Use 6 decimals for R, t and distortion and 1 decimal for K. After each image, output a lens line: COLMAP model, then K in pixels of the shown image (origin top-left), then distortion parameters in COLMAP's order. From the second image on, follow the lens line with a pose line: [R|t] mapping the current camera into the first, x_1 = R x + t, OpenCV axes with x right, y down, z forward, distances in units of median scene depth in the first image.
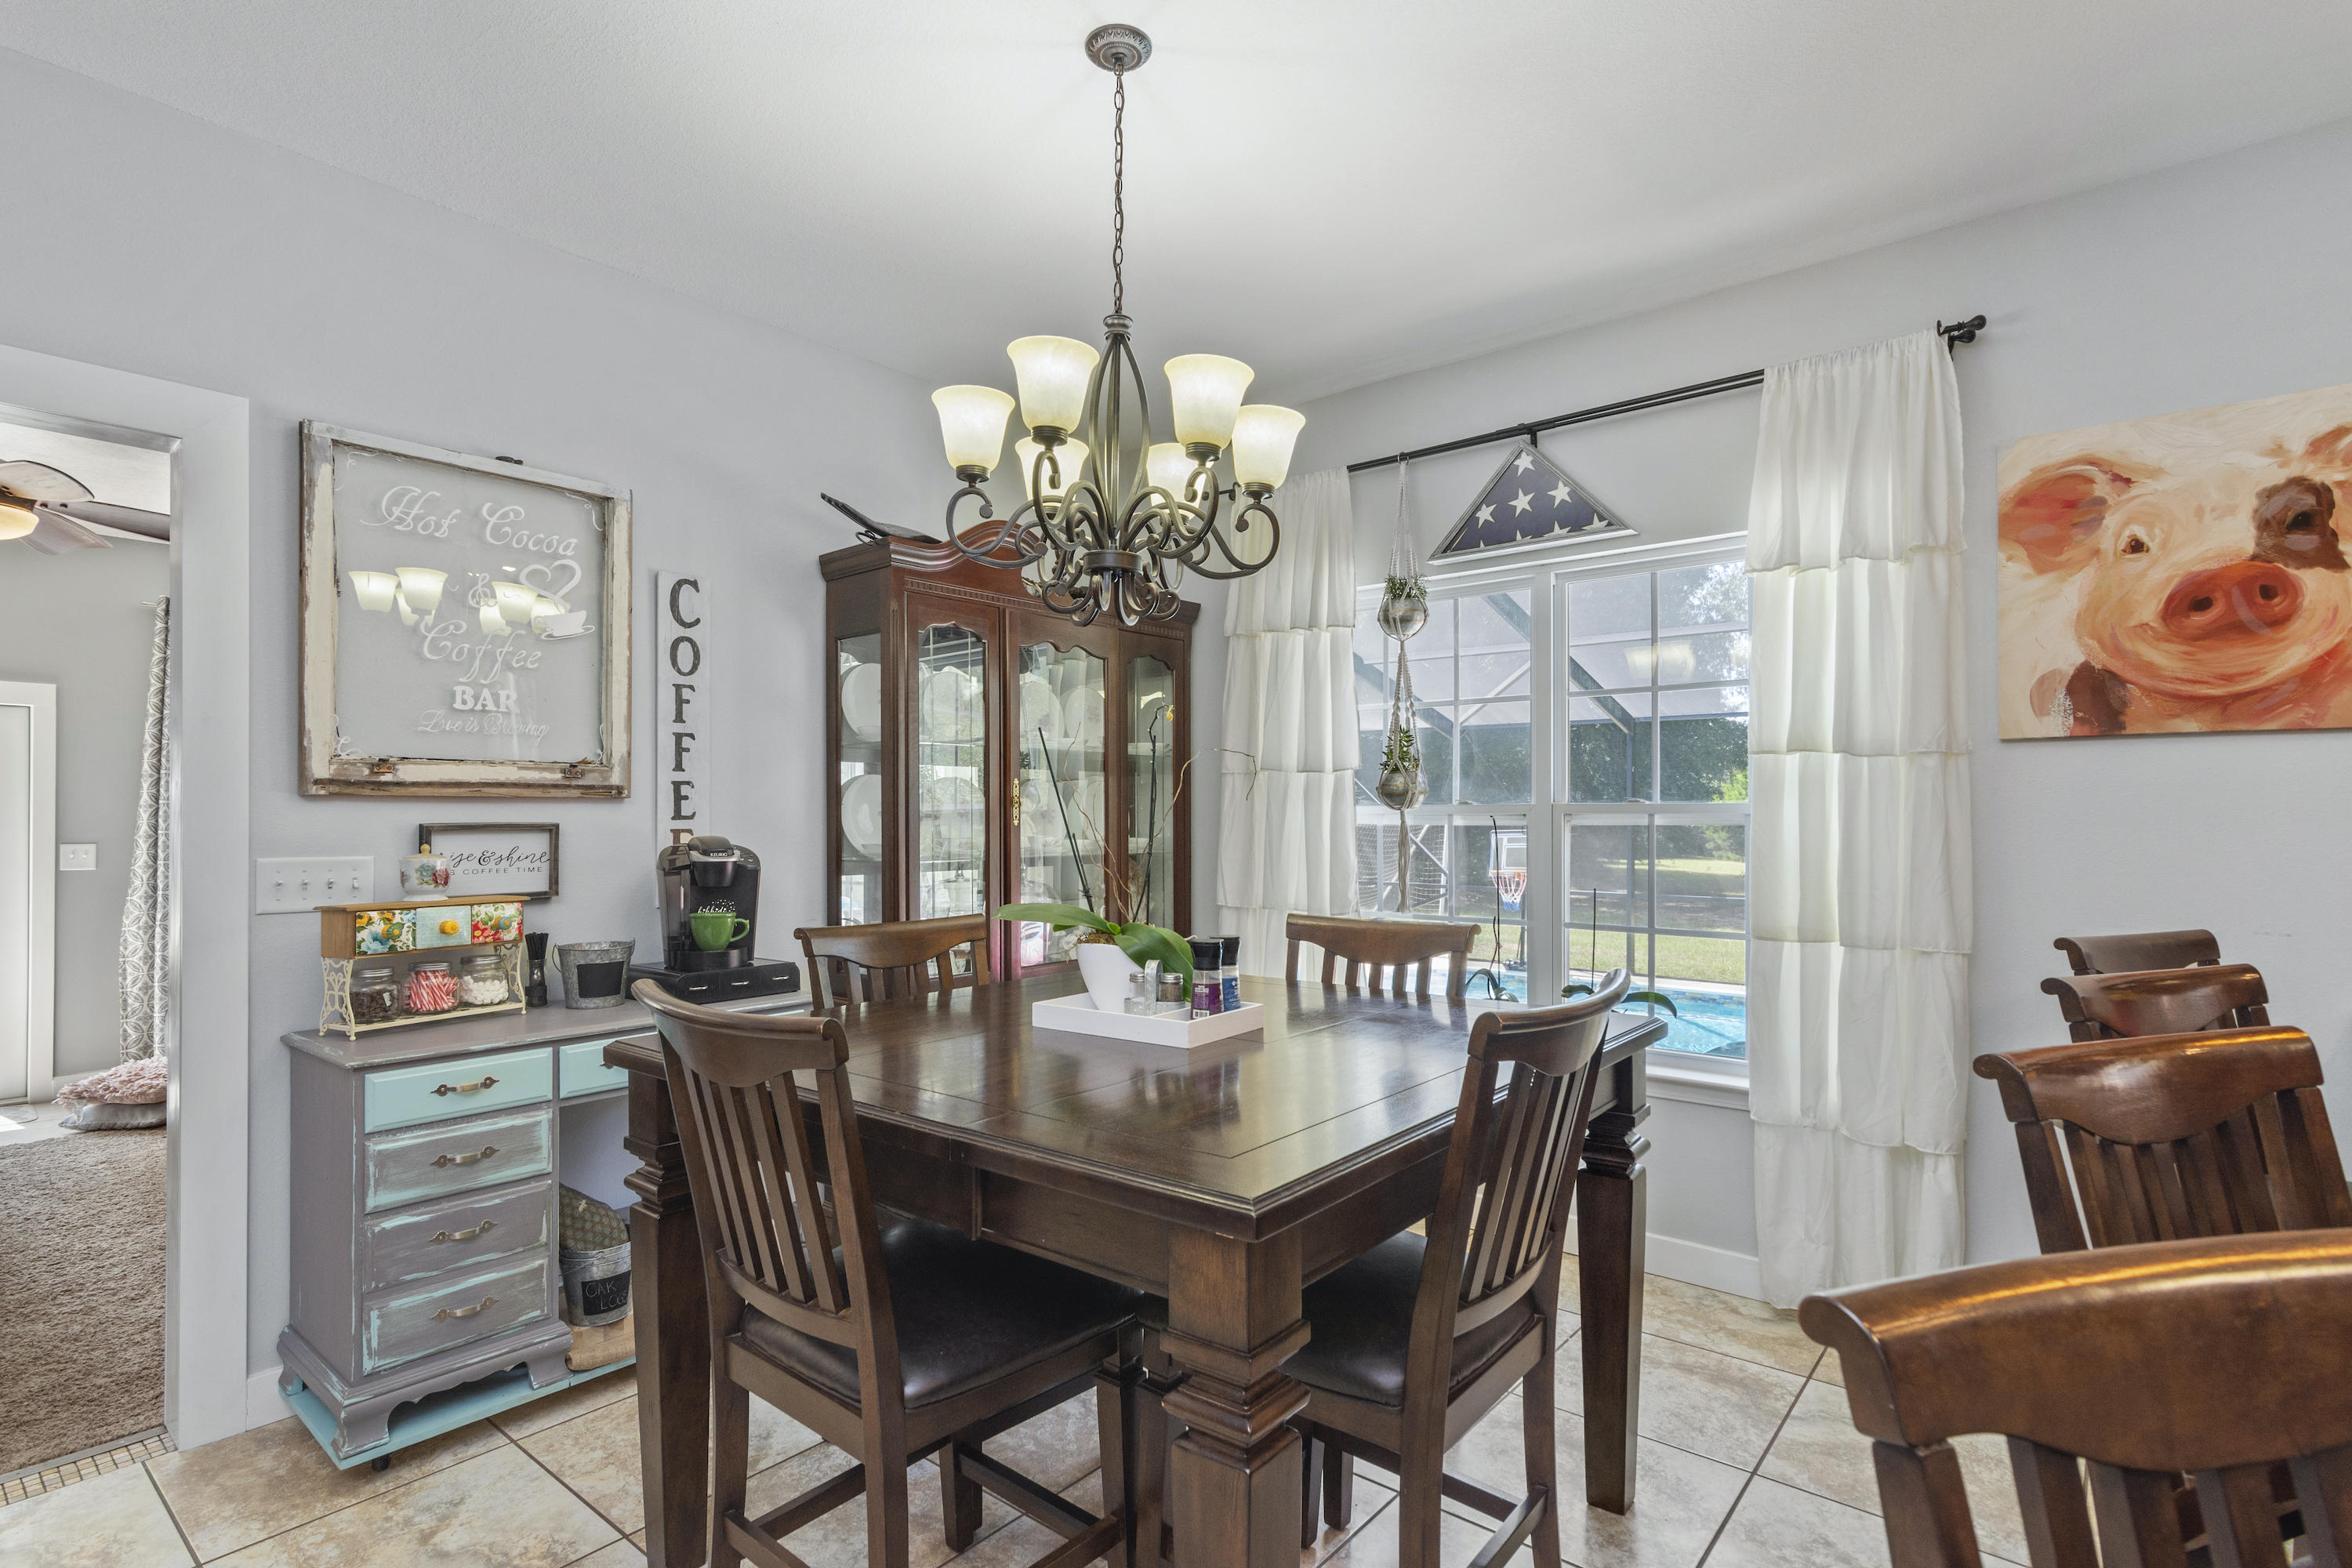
lens RADIAL K [[1140.9, 0, 1175.2], [0, 1140.9, 818.7], [0, 0, 1]] dist [-0.000550, 0.000319]
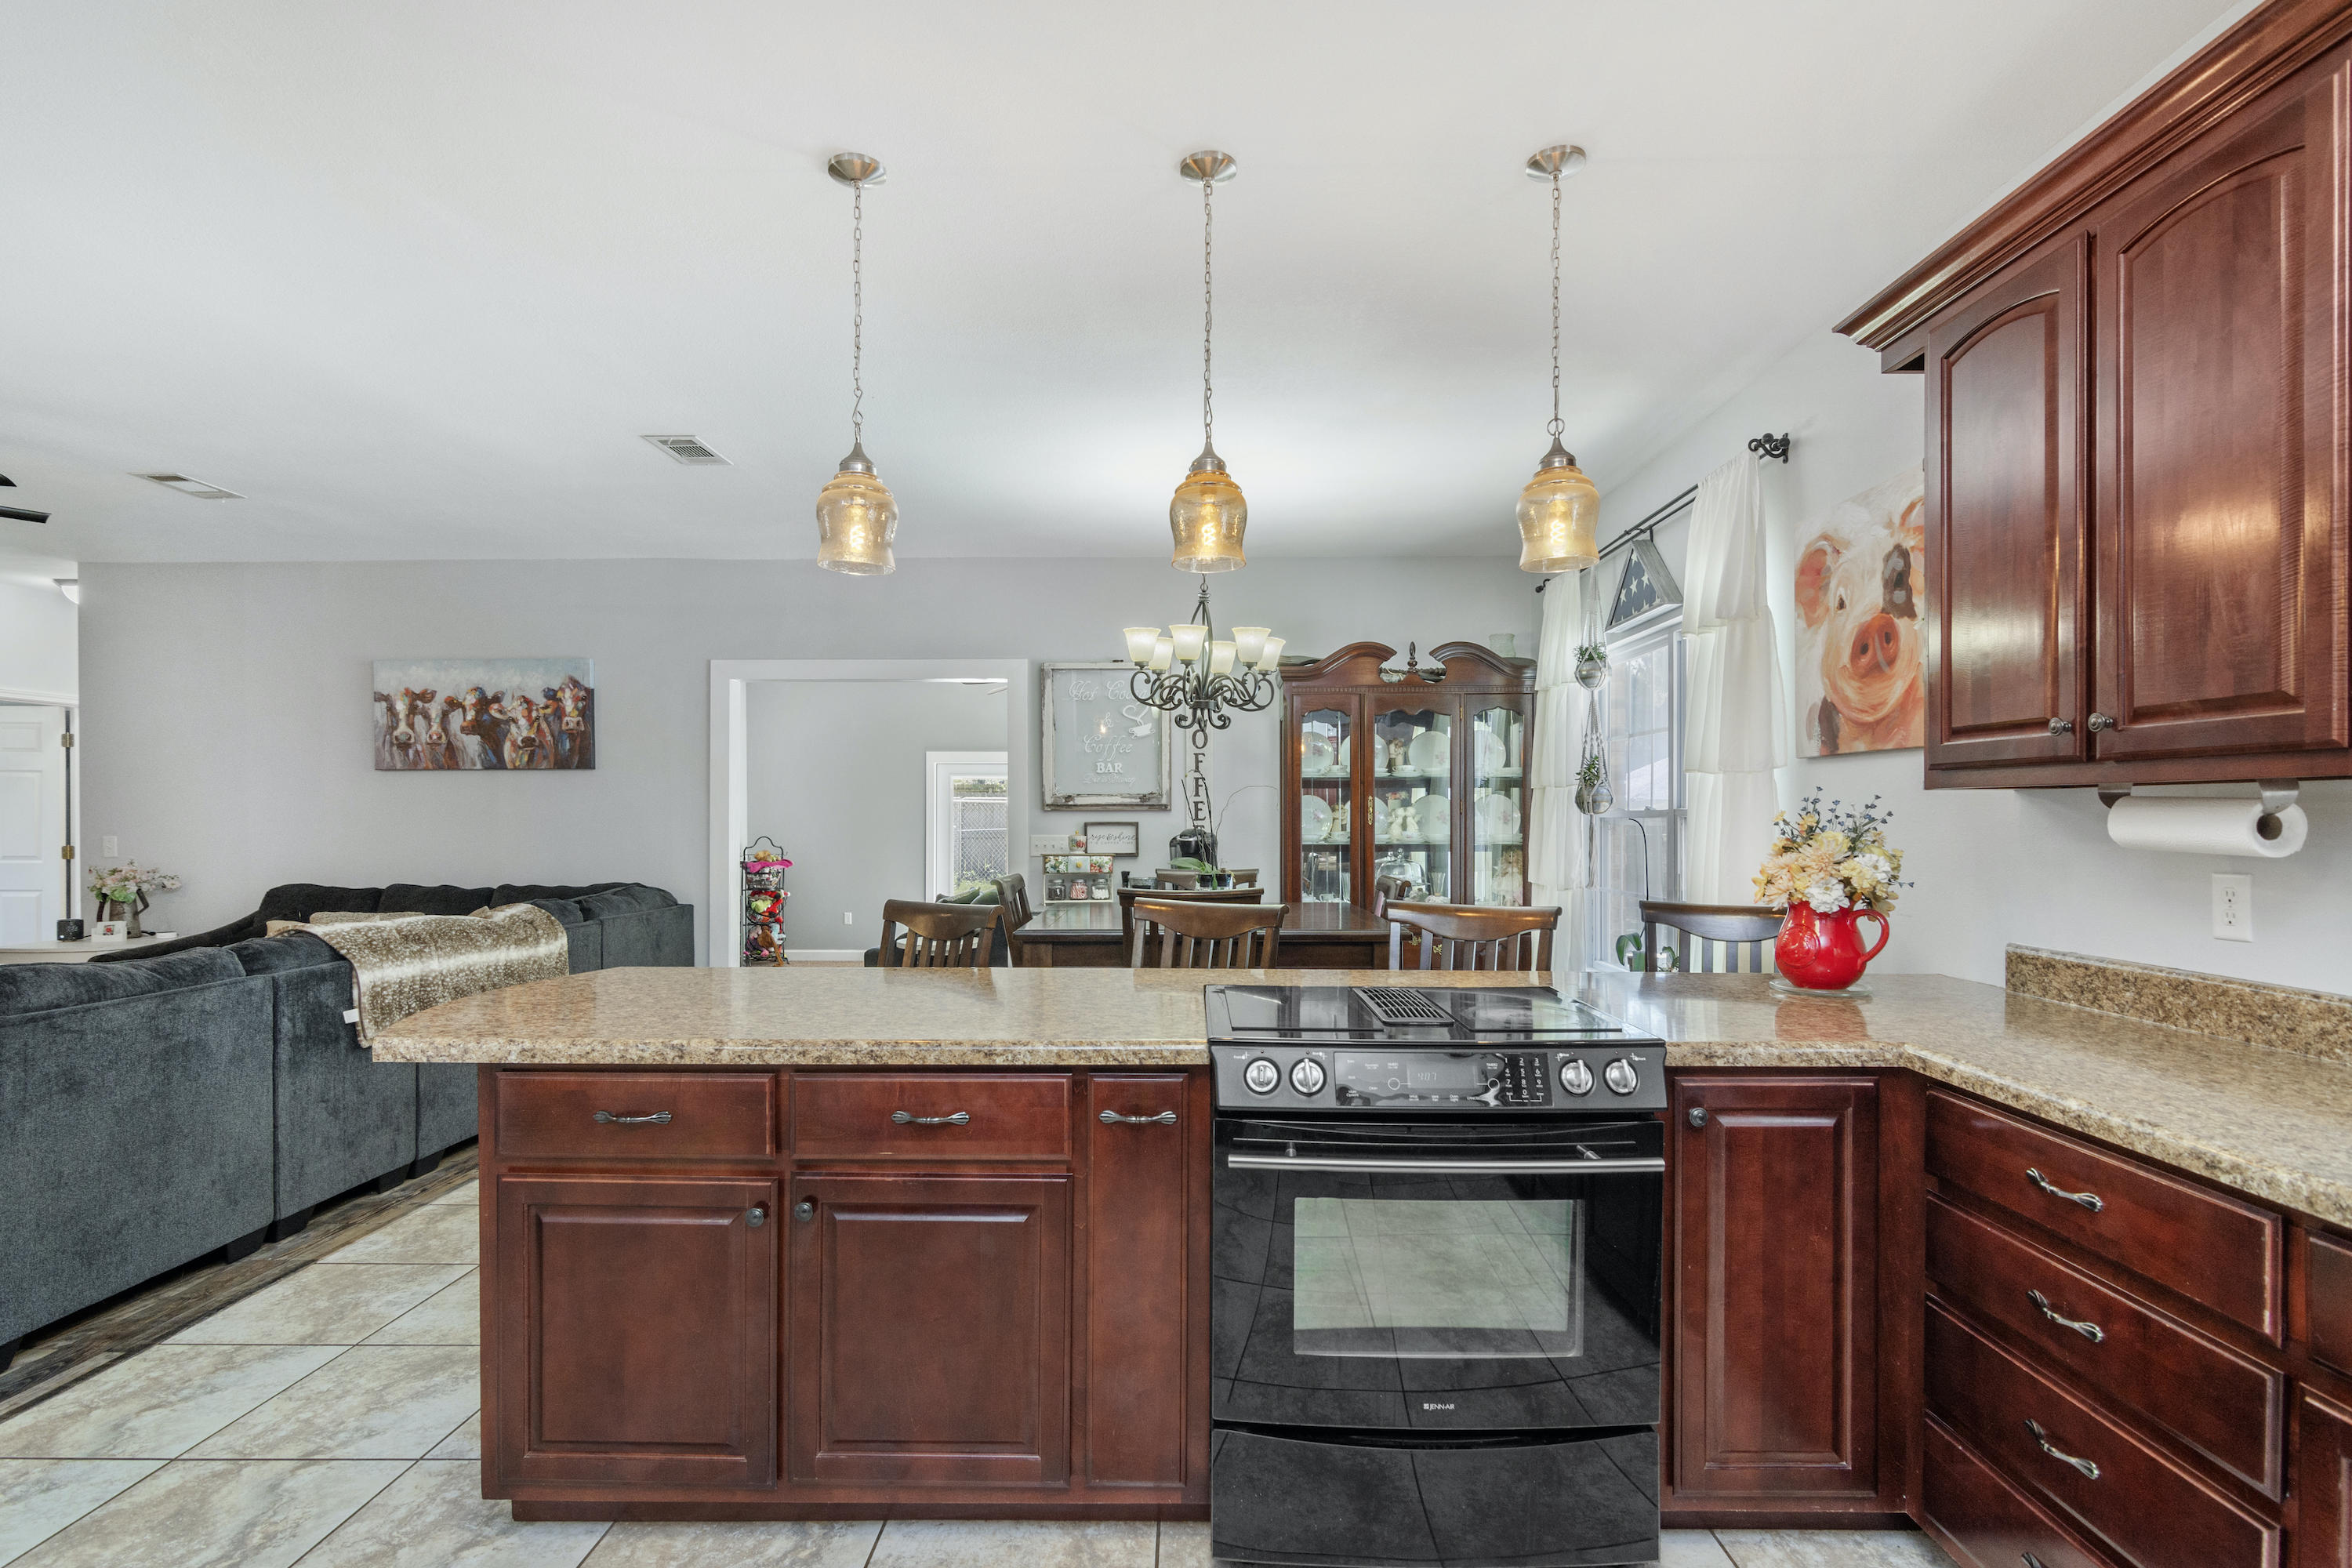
lens RADIAL K [[1140.9, 0, 1175.2], [0, 1140.9, 818.7], [0, 0, 1]] dist [-0.000550, 0.000319]
pose [[0.627483, 0.000222, -0.778630, 1.285987], [-0.002556, 0.999995, -0.001775, 0.001286], [0.778626, 0.003104, 0.627481, -0.337161]]
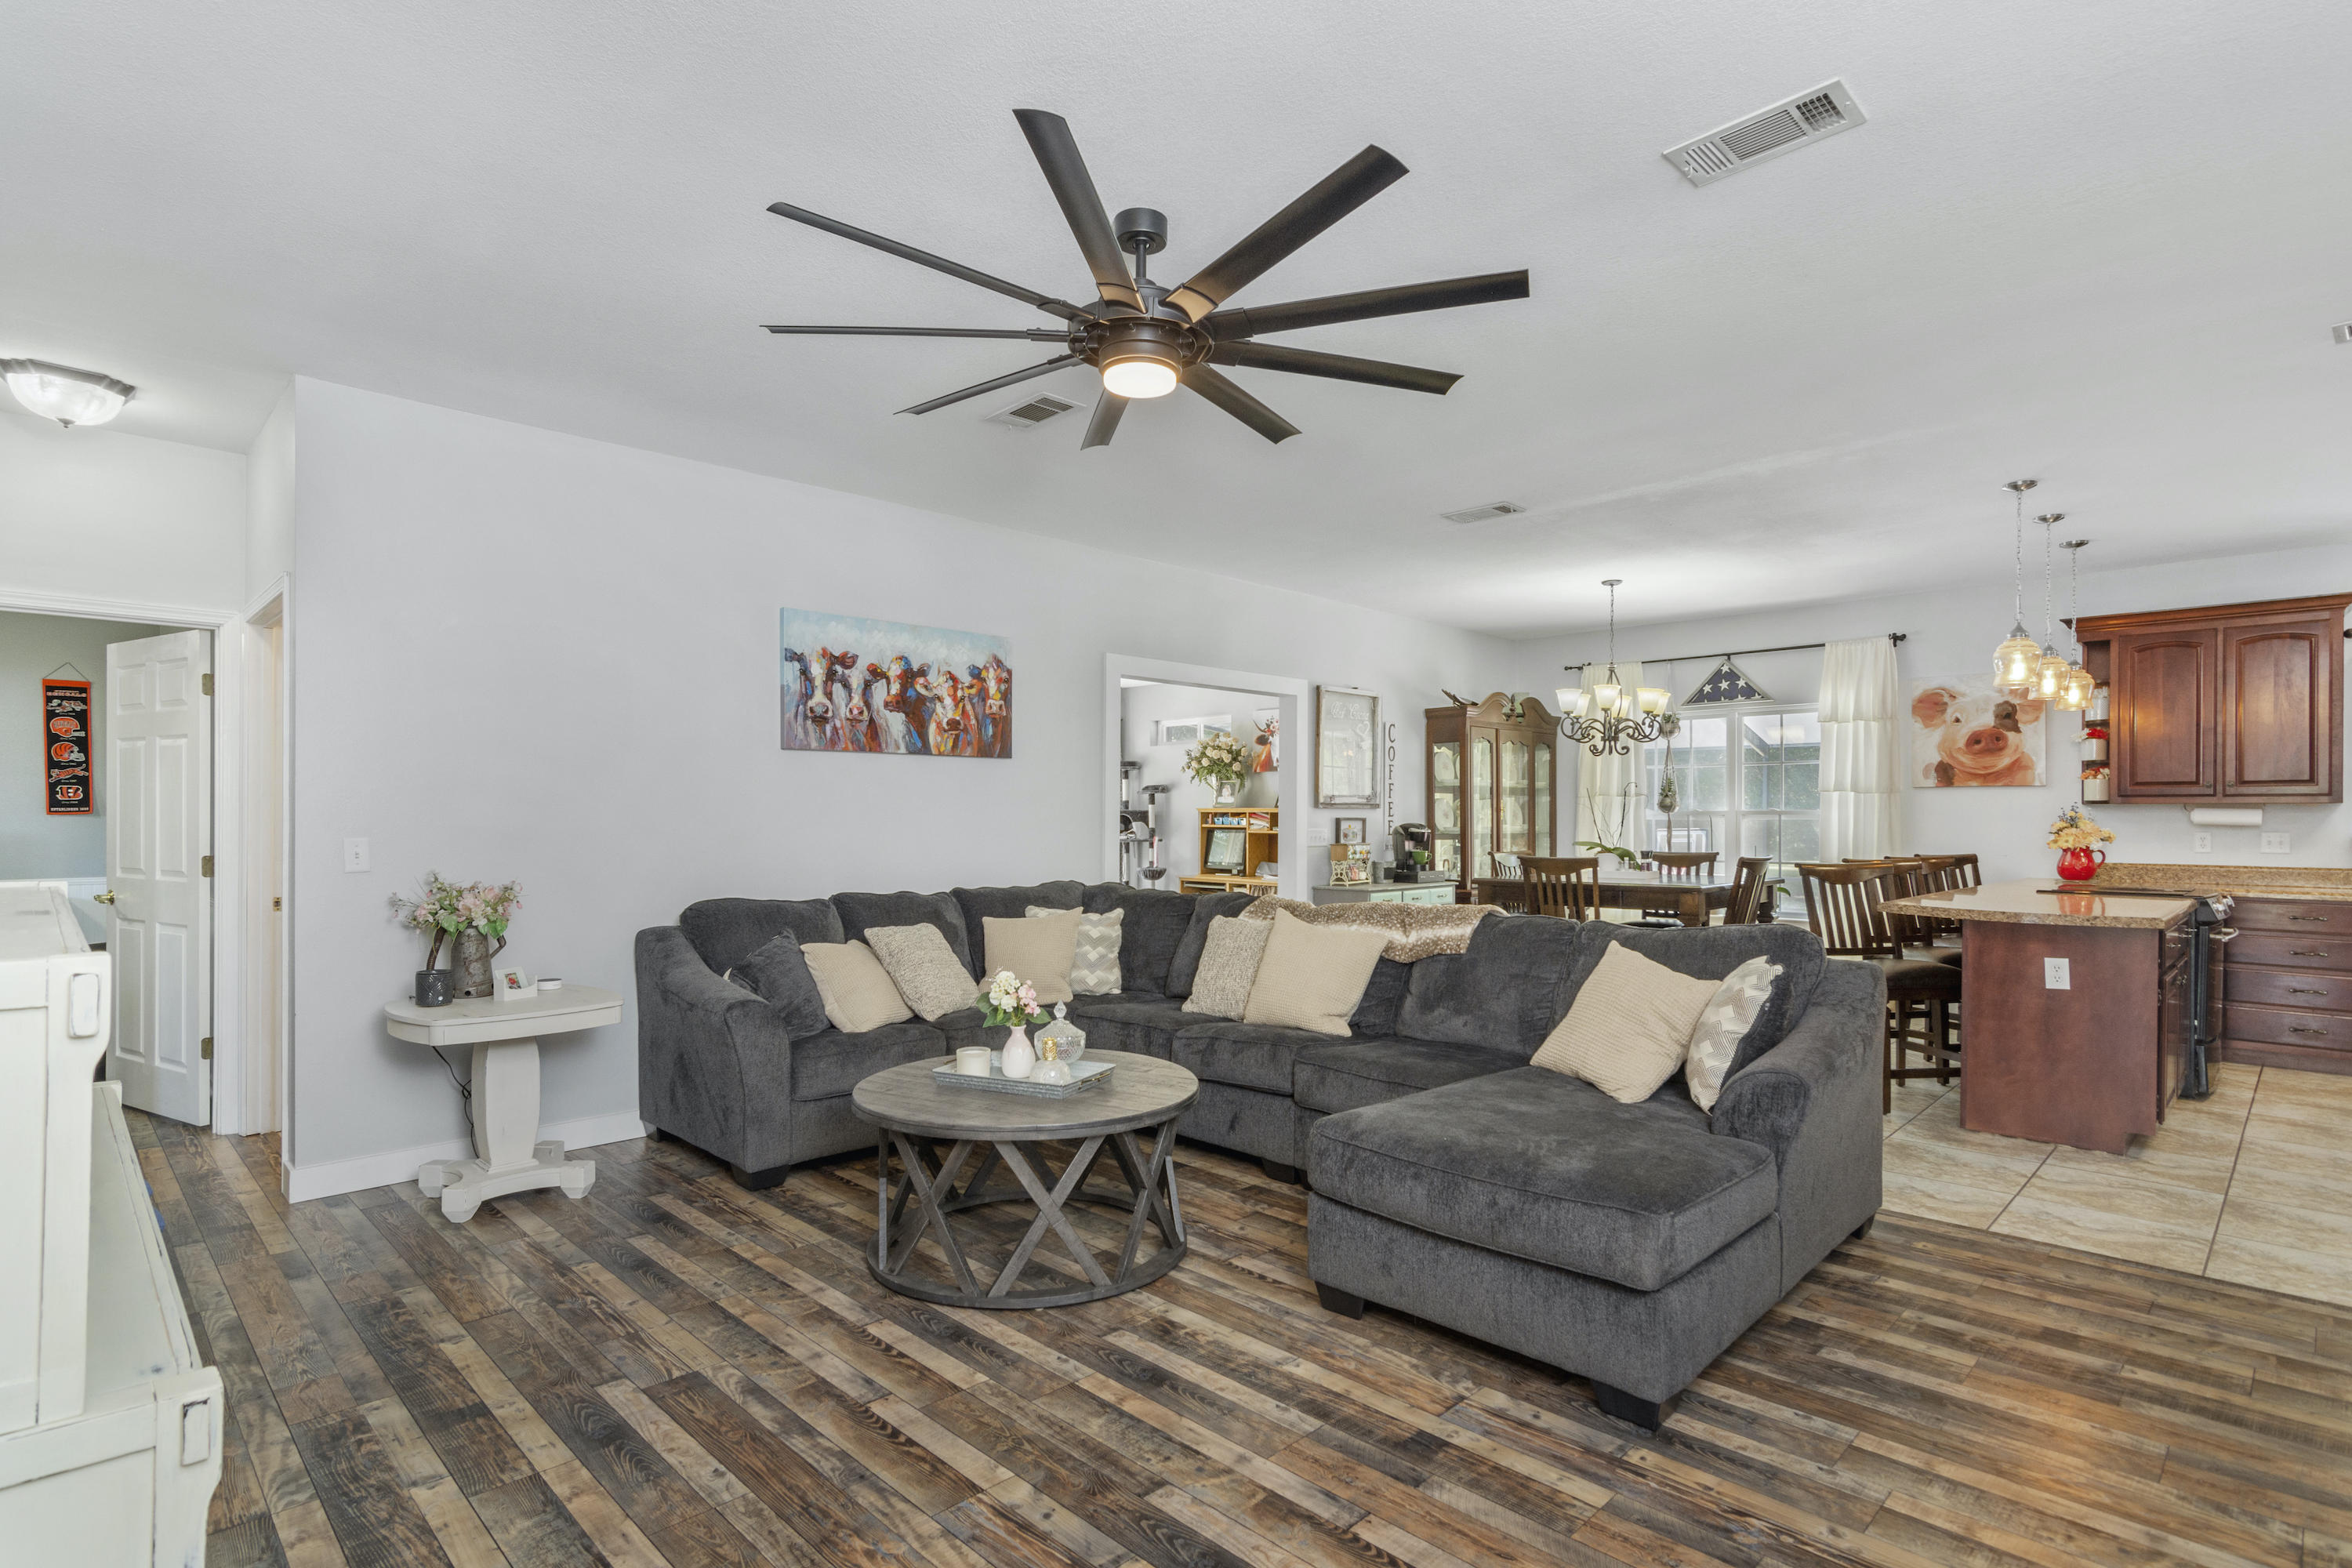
lens RADIAL K [[1155.0, 0, 1174.3], [0, 1155.0, 822.8], [0, 0, 1]] dist [-0.001636, 0.000263]
pose [[0.995629, 0.001311, -0.093386, -0.787378], [-0.001412, 0.999998, -0.001022, 0.021186], [0.093384, 0.001150, 0.995630, -1.936966]]
